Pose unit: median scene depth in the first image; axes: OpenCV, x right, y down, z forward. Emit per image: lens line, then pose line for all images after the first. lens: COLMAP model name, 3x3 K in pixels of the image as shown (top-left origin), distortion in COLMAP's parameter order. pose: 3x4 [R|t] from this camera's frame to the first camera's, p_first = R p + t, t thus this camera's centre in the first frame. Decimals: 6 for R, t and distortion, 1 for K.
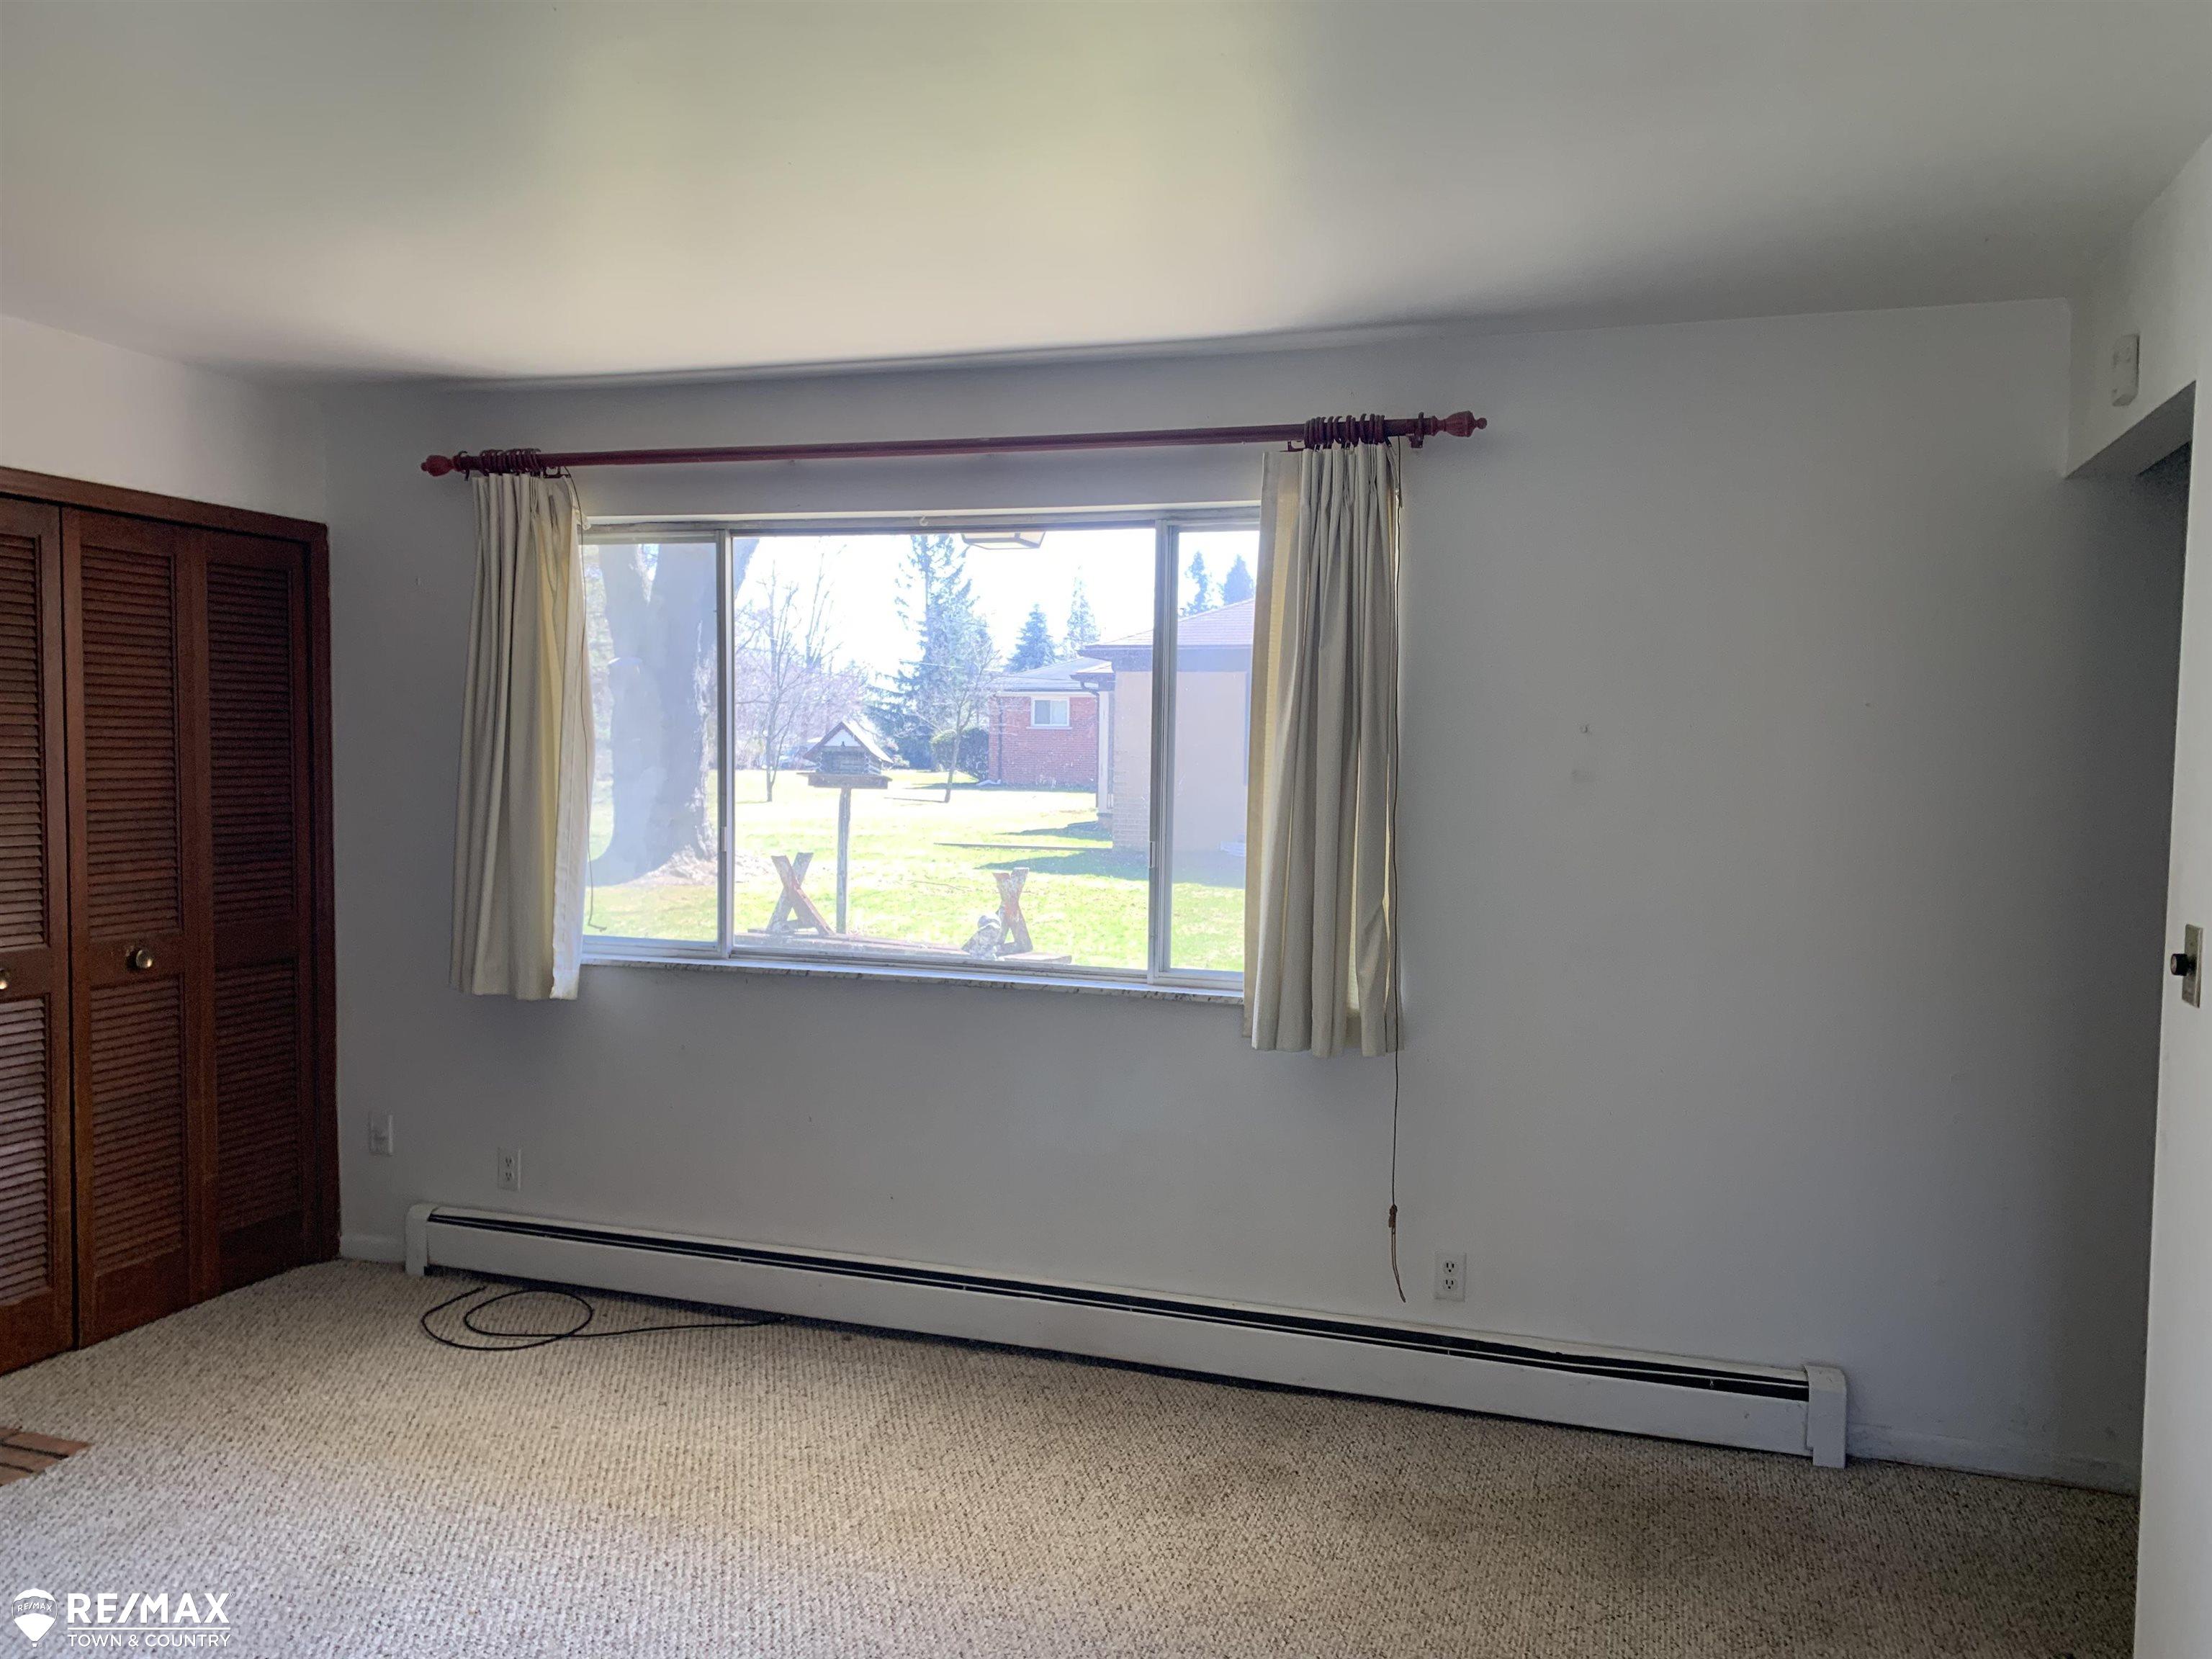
lens RADIAL K [[1707.7, 0, 1091.2], [0, 1707.7, 838.5], [0, 0, 1]] dist [0.026591, -0.006829]
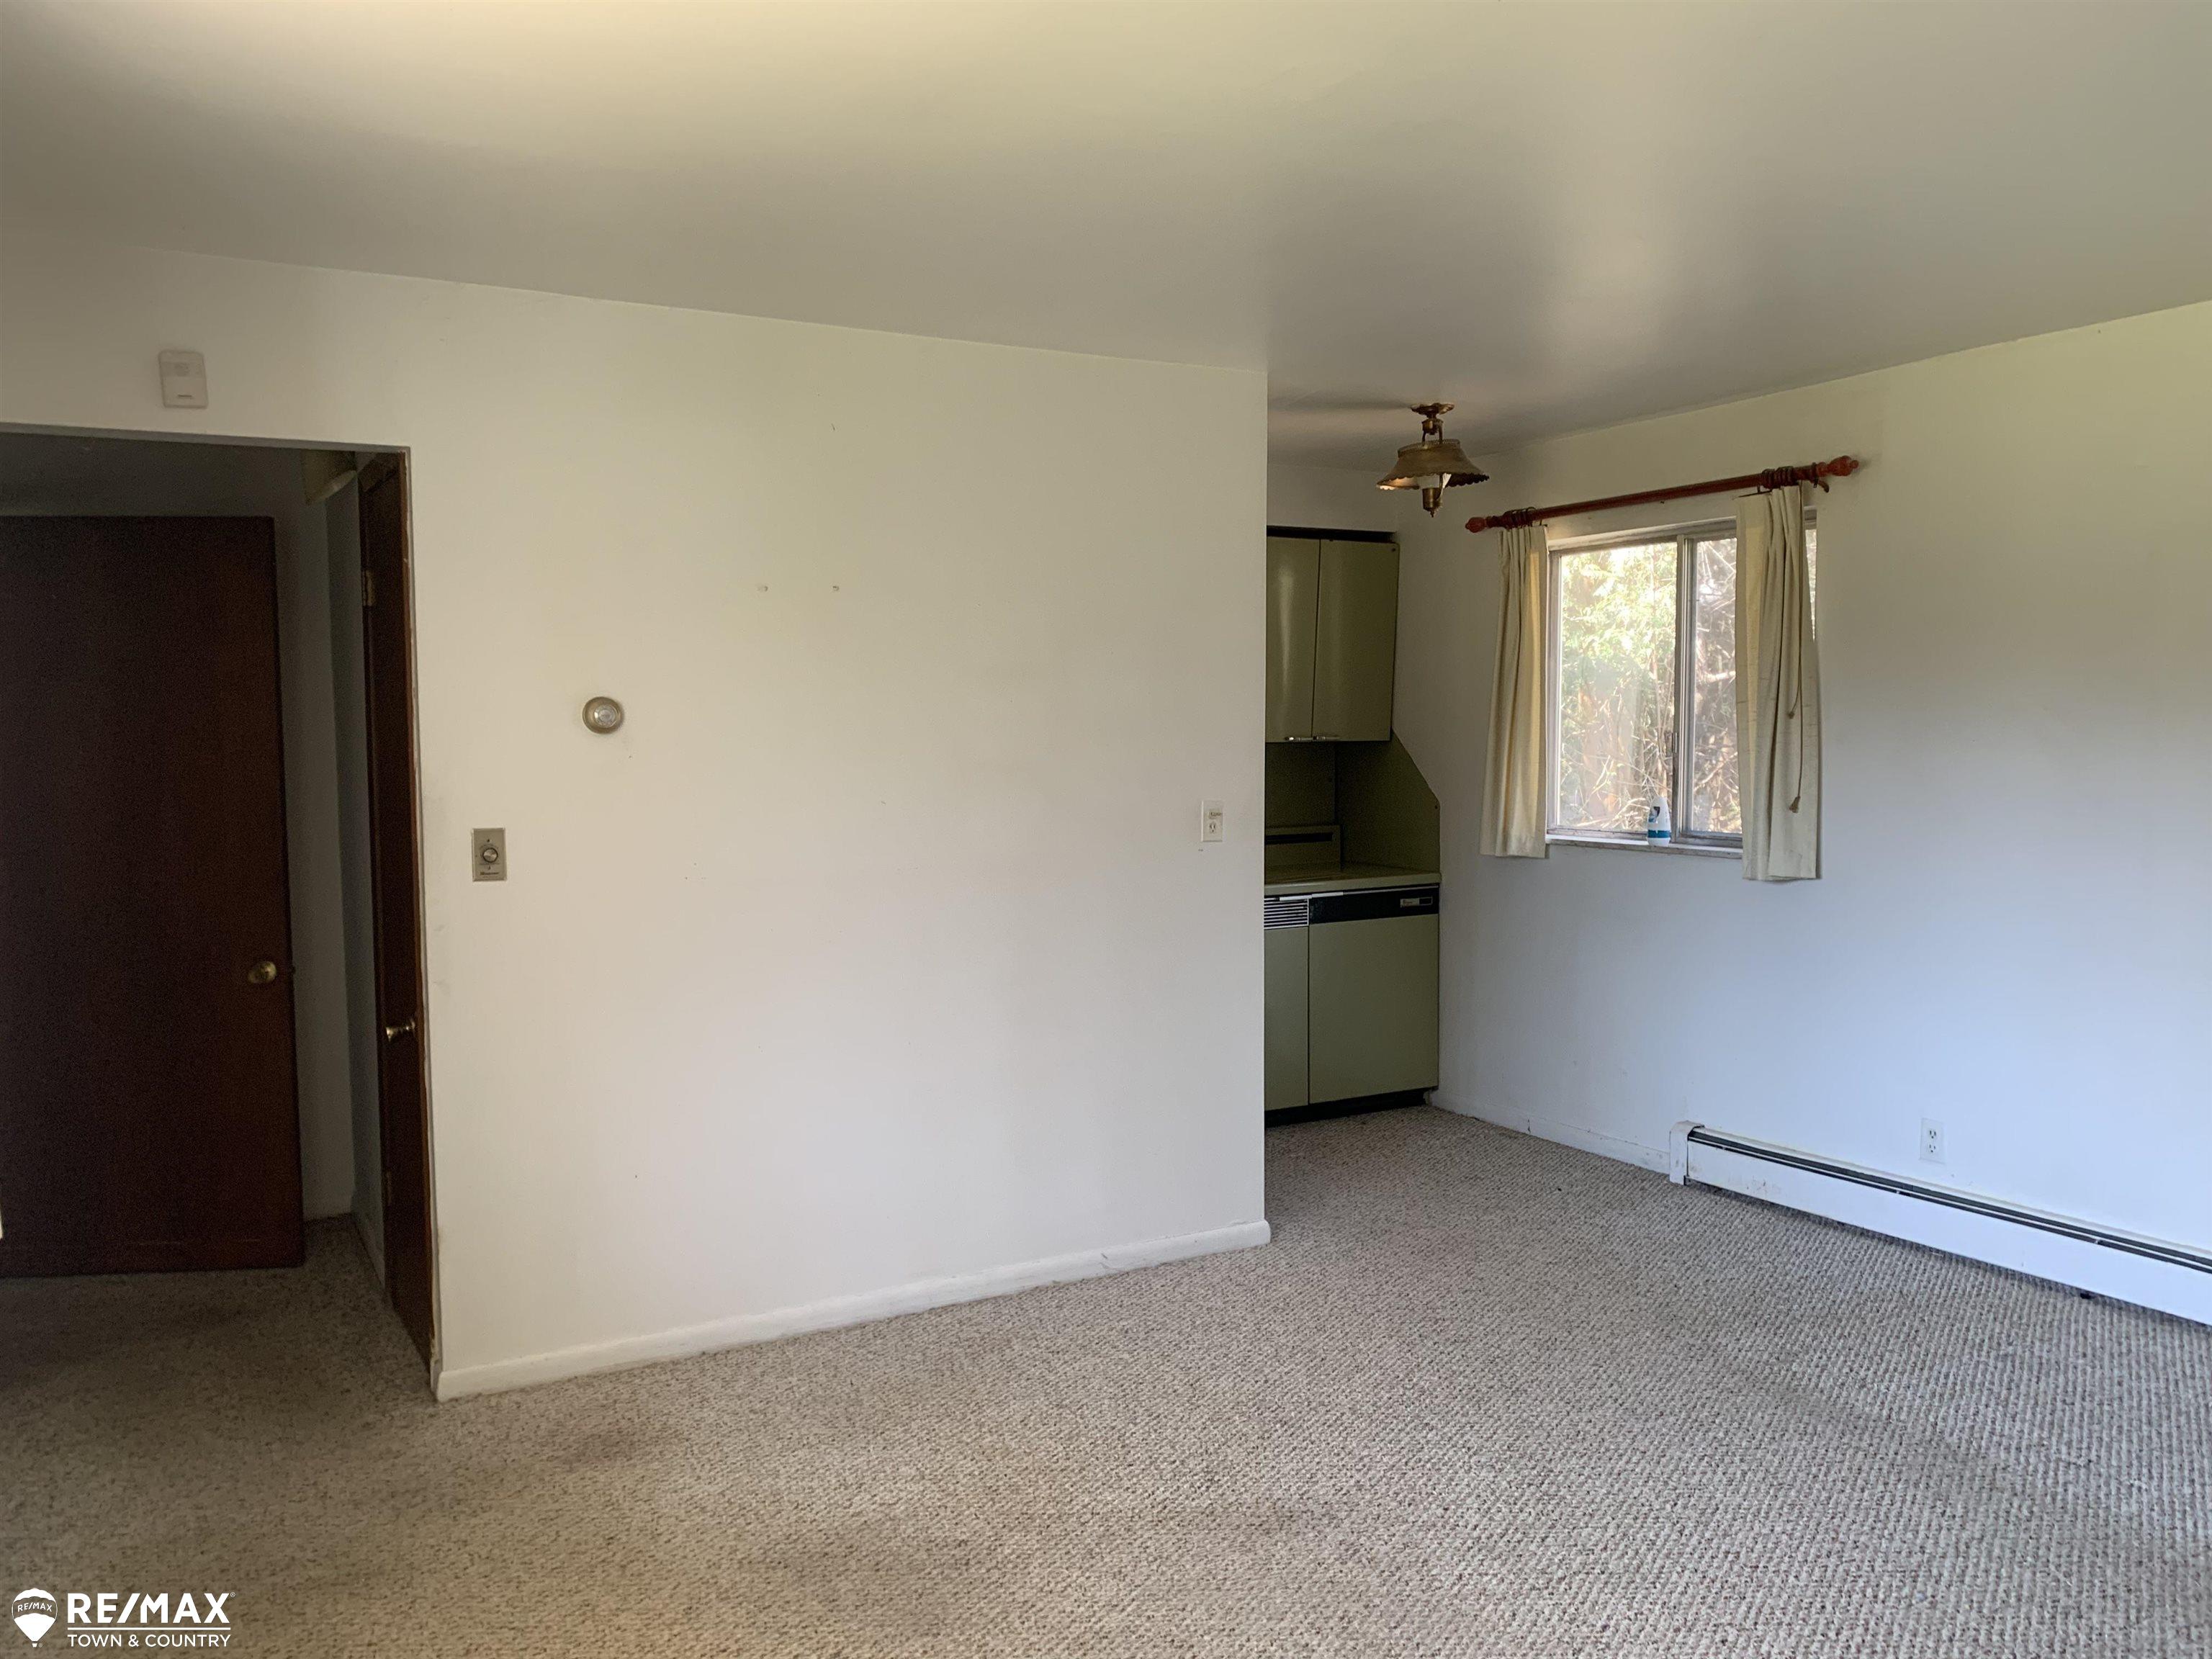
lens RADIAL K [[1760.9, 0, 1106.0], [0, 1760.9, 829.5], [0, 0, 1]] dist [0.181676, -0.310808]
pose [[-0.759054, -0.054638, 0.648731, -0.464435], [0.028304, 0.992760, 0.116731, -0.068571], [-0.650412, 0.106966, -0.752012, 1.074033]]
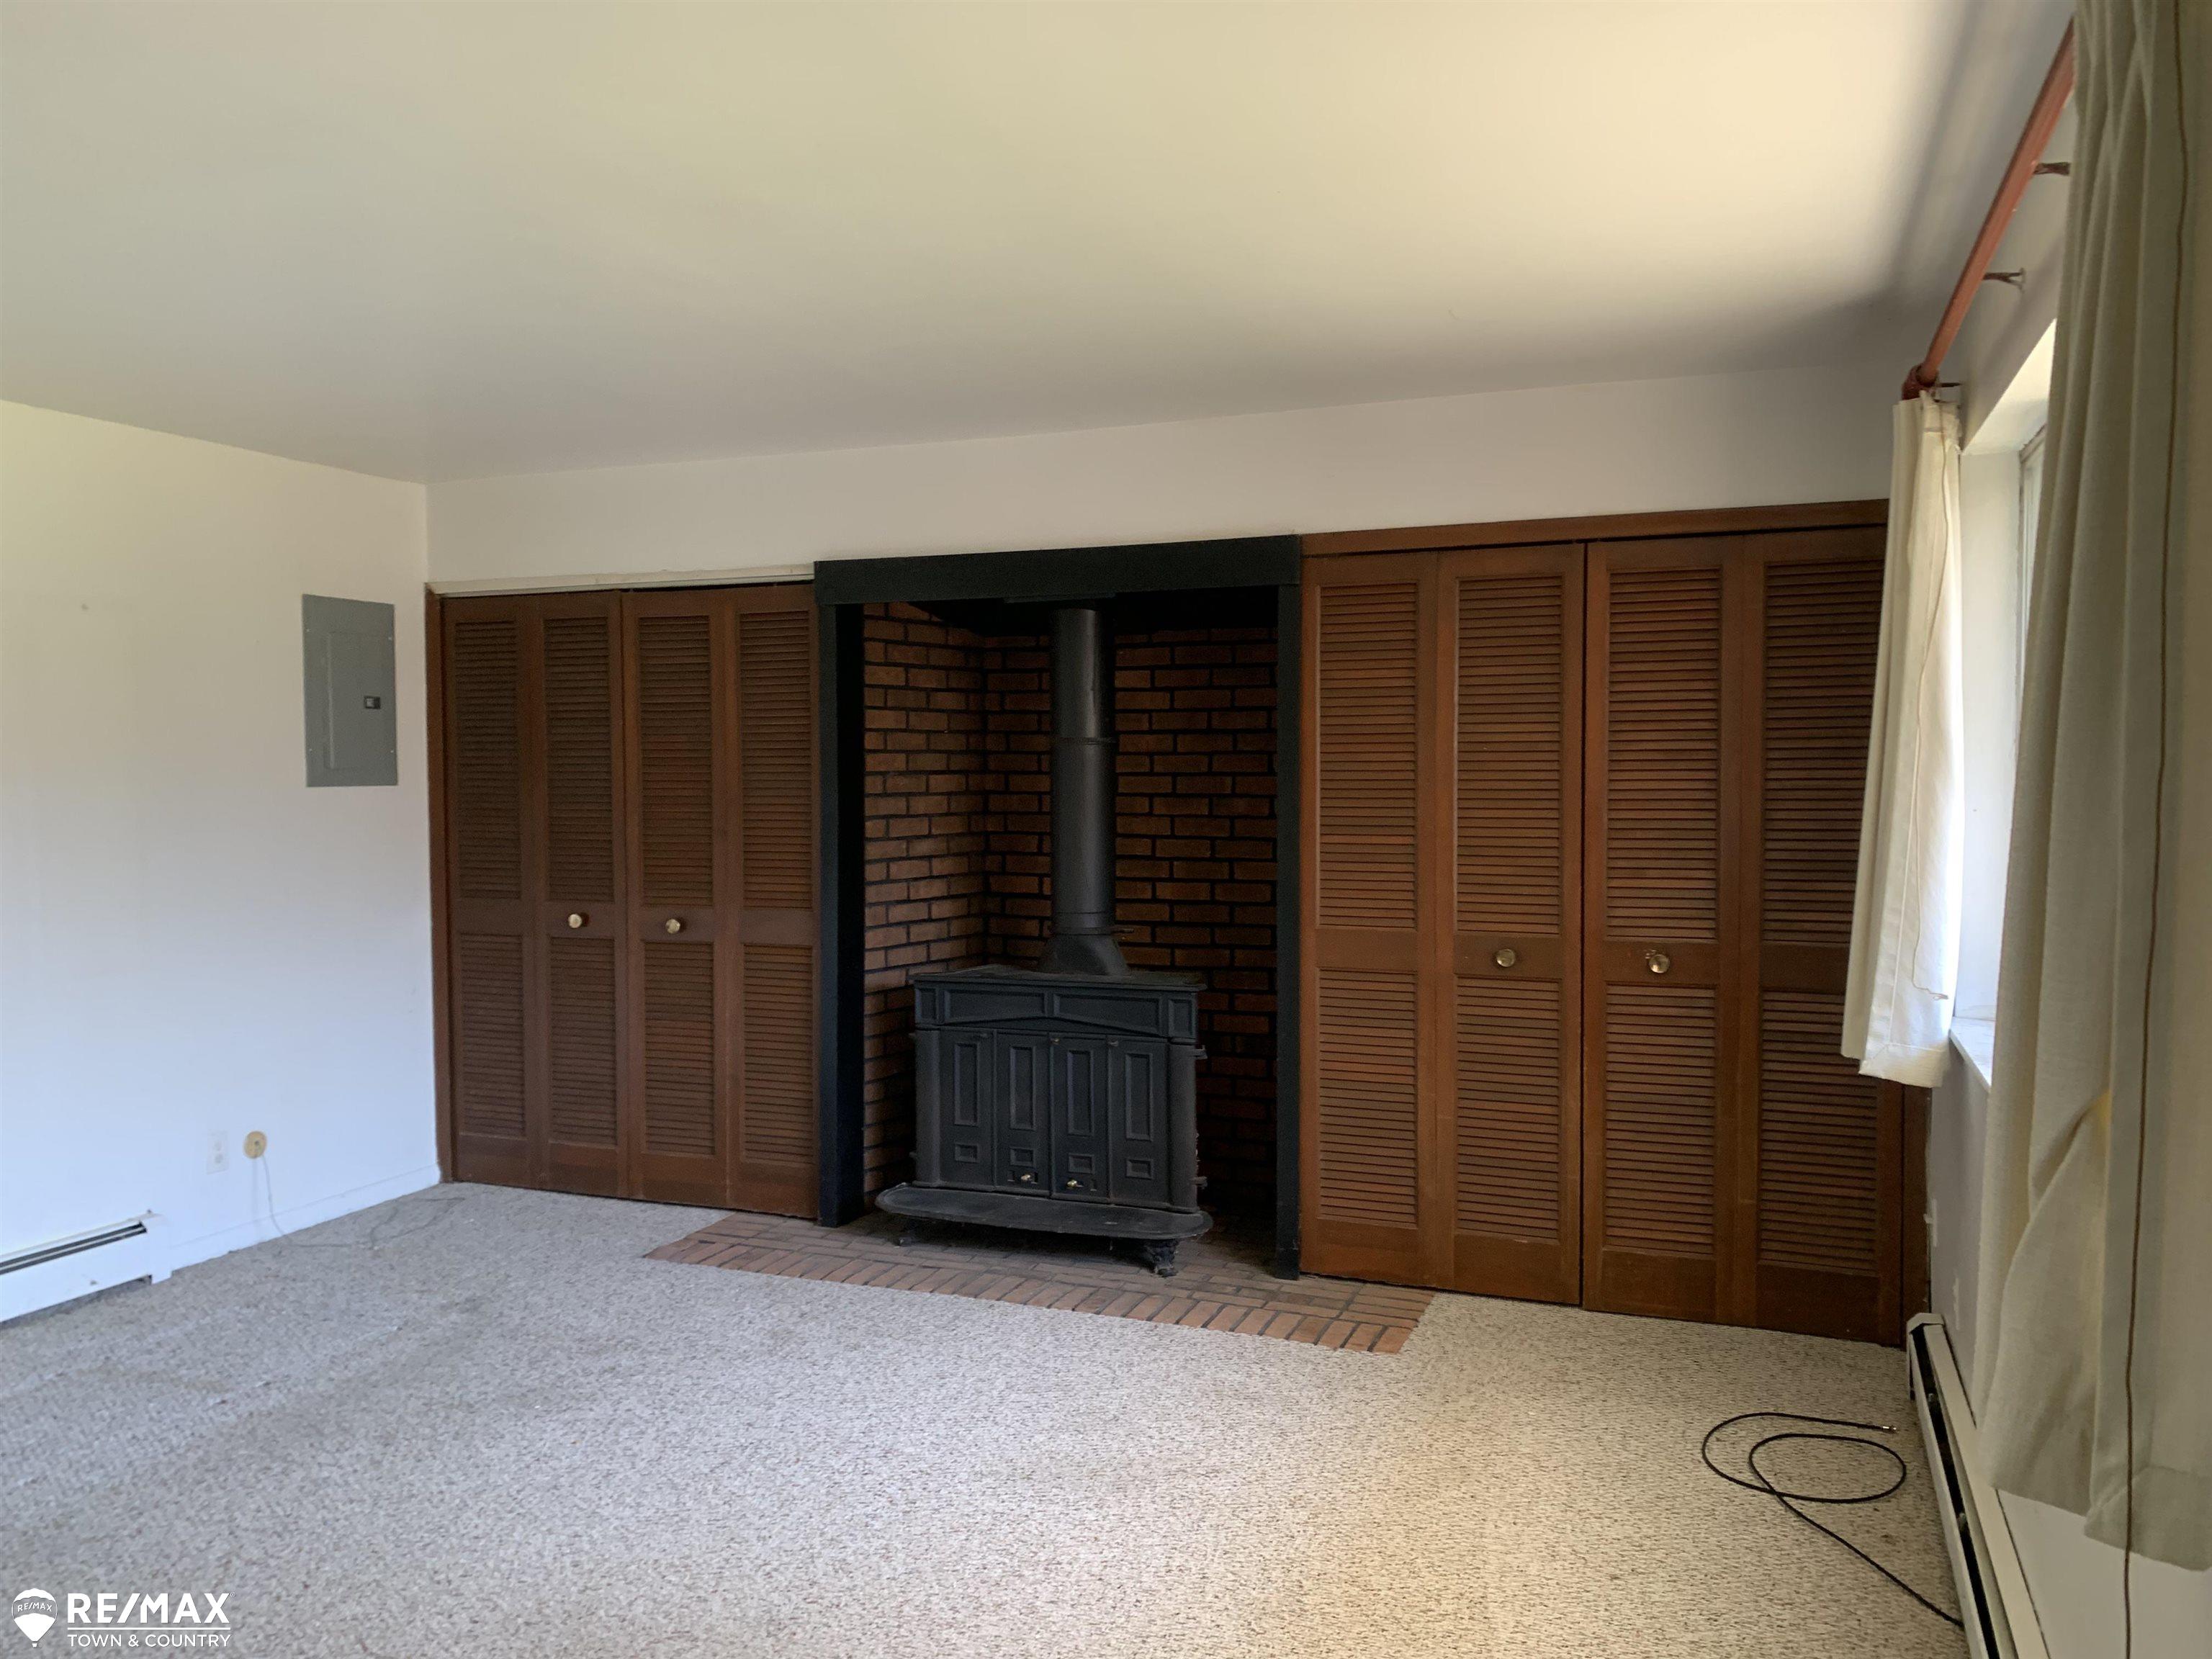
lens RADIAL K [[1695.4, 0, 1033.4], [0, 1695.4, 779.1], [0, 0, 1]] dist [0.008533, -0.000999]
pose [[-0.077949, -0.002838, -0.996953, 0.508342], [-0.046713, 0.998908, 0.000809, -0.023801], [0.995862, 0.046634, -0.077996, 0.714315]]
